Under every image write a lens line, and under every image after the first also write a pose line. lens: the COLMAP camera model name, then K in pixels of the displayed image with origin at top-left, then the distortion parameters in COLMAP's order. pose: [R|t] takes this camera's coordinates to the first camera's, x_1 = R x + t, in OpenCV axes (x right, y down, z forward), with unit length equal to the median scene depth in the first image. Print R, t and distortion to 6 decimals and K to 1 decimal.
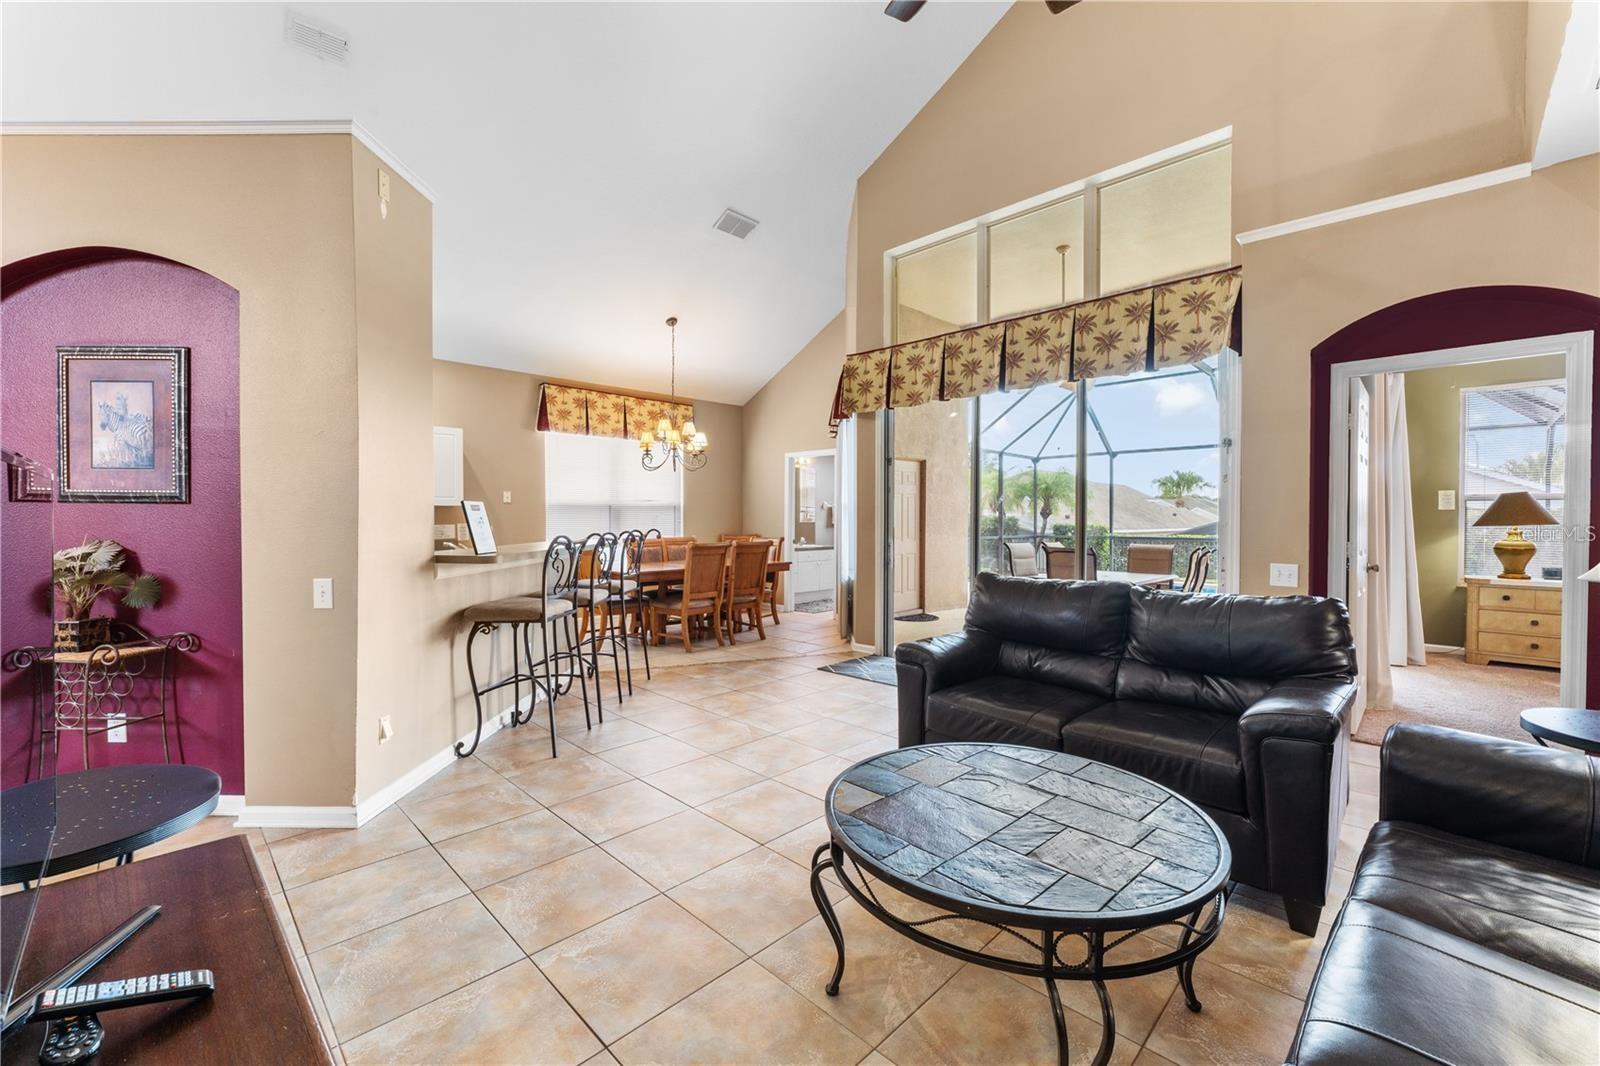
lens RADIAL K [[648.6, 0, 792.0], [0, 648.6, 526.2], [0, 0, 1]] dist [-0.000720, -0.000311]
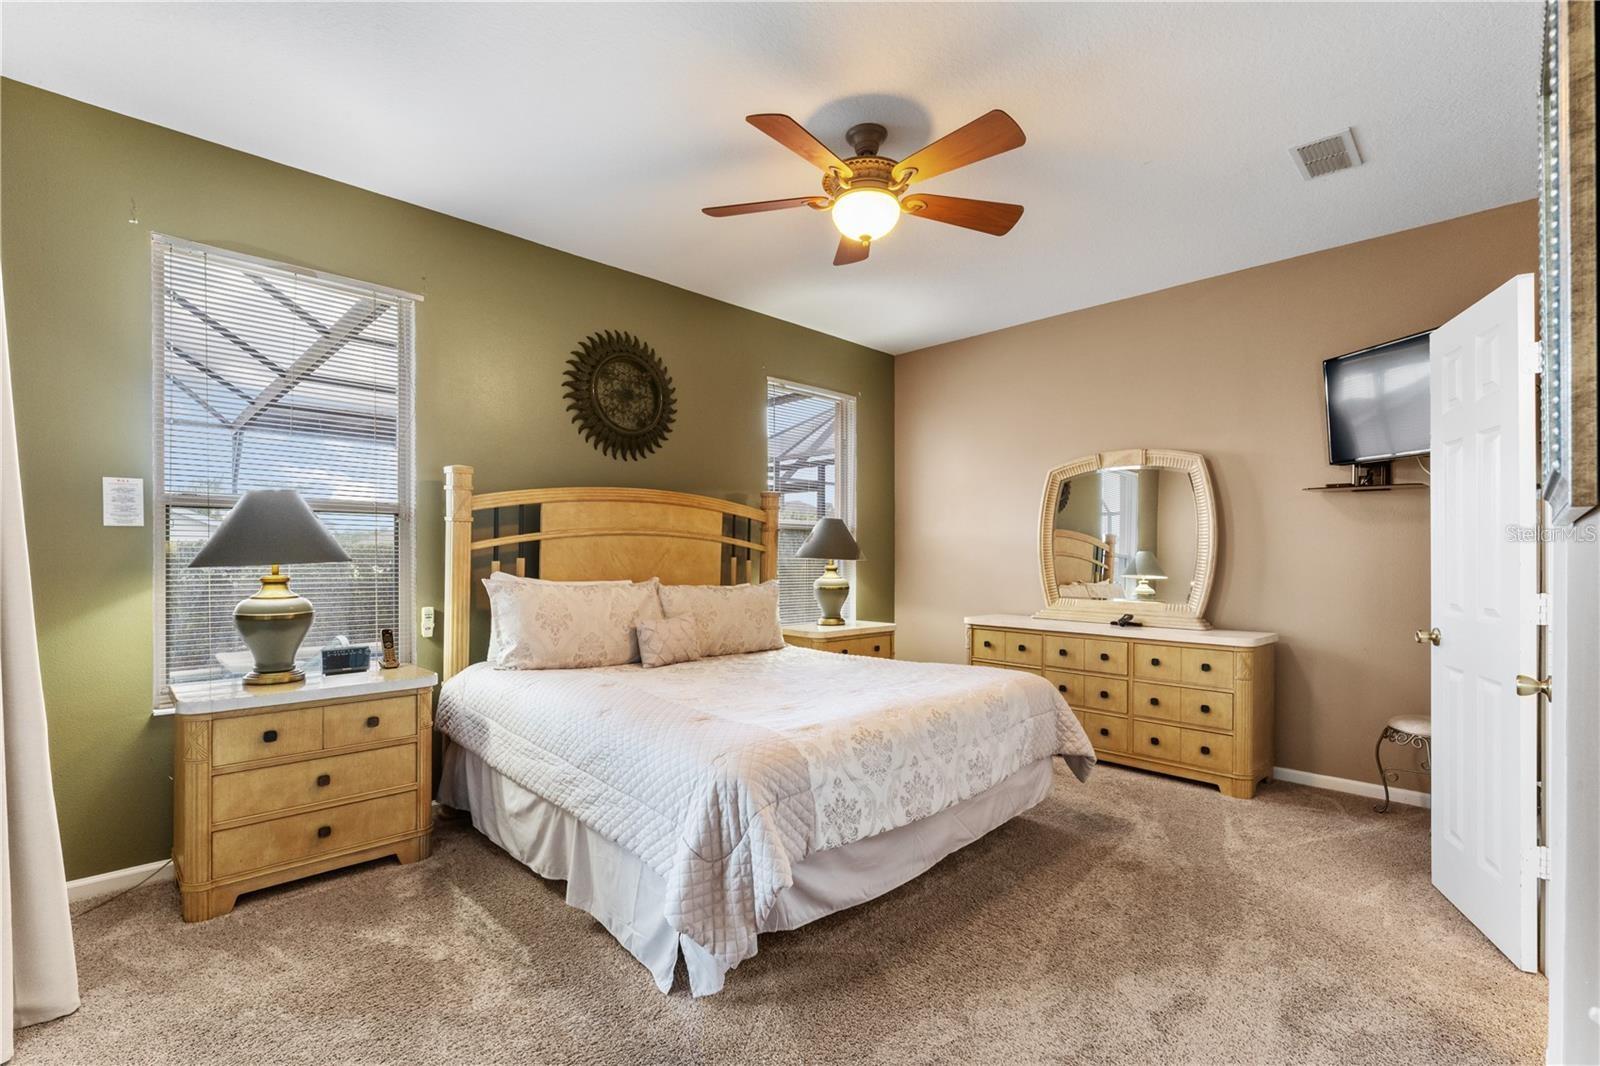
lens RADIAL K [[683.6, 0, 781.5], [0, 683.6, 568.9], [0, 0, 1]] dist [-0.000046, 0.000119]
pose [[-0.021890, 0.000101, 0.999760, 0.625934], [0.011116, 0.999938, 0.000143, 0.004996], [-0.999699, 0.011116, -0.021889, 0.651246]]
